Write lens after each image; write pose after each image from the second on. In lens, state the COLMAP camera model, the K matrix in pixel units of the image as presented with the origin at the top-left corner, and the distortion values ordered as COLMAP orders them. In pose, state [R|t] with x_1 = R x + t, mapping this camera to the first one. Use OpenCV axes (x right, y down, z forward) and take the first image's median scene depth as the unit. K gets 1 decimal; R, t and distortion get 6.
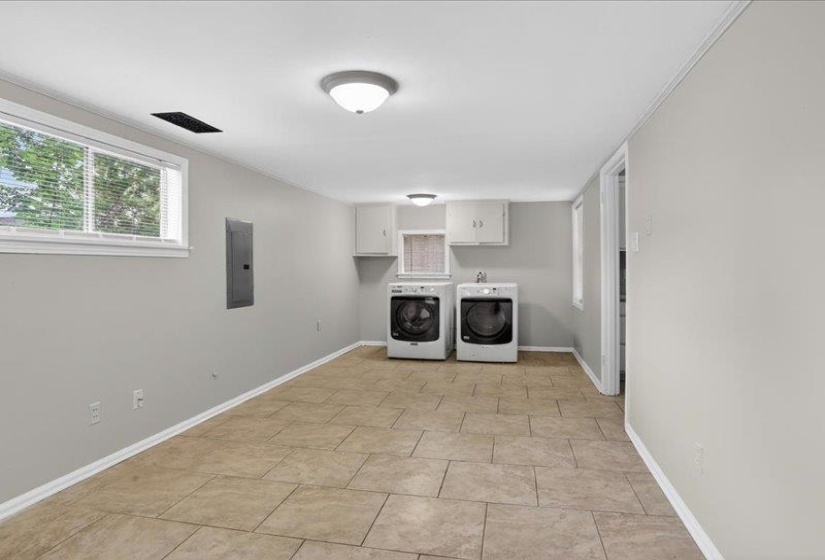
lens RADIAL K [[483.0, 0, 412.5], [0, 483.0, 280.0], [0, 0, 1]] dist [-0.069350, 0.033582]
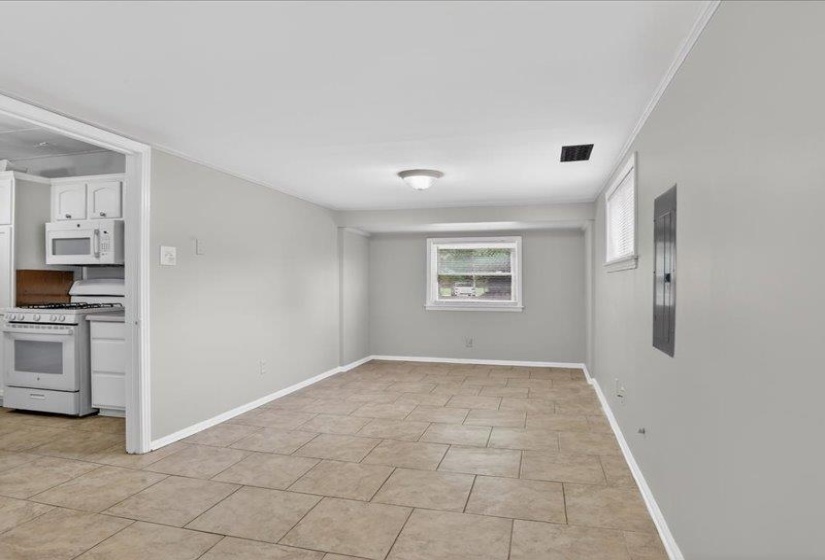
lens RADIAL K [[483.0, 0, 412.5], [0, 483.0, 280.0], [0, 0, 1]] dist [-0.069350, 0.033582]
pose [[-0.998195, -0.000347, 0.060054, -0.137471], [0.000966, 0.999761, 0.021828, -0.047947], [-0.060048, 0.021847, -0.997956, 2.026703]]
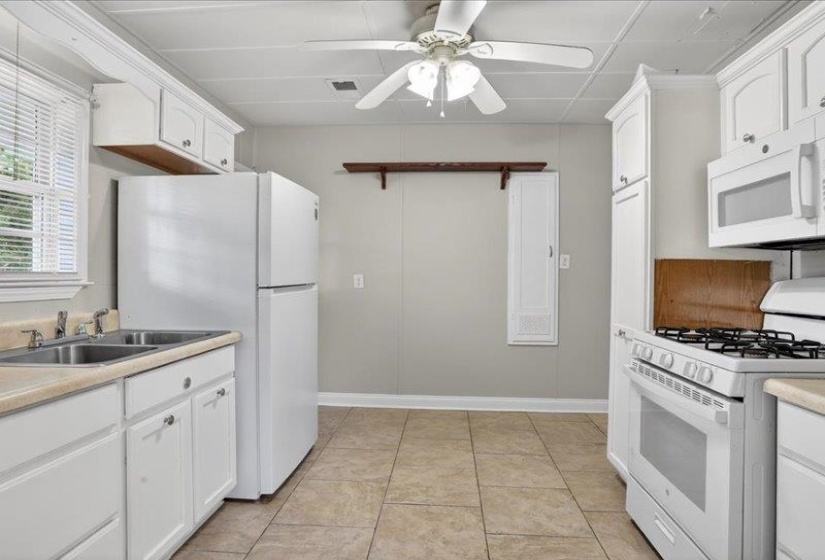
lens RADIAL K [[483.0, 0, 412.5], [0, 483.0, 280.0], [0, 0, 1]] dist [-0.069350, 0.033582]
pose [[-0.136700, -0.004212, 0.990604, 0.409198], [0.018418, 0.999807, 0.006793, -0.030336], [-0.990441, 0.019174, -0.136596, 1.223231]]
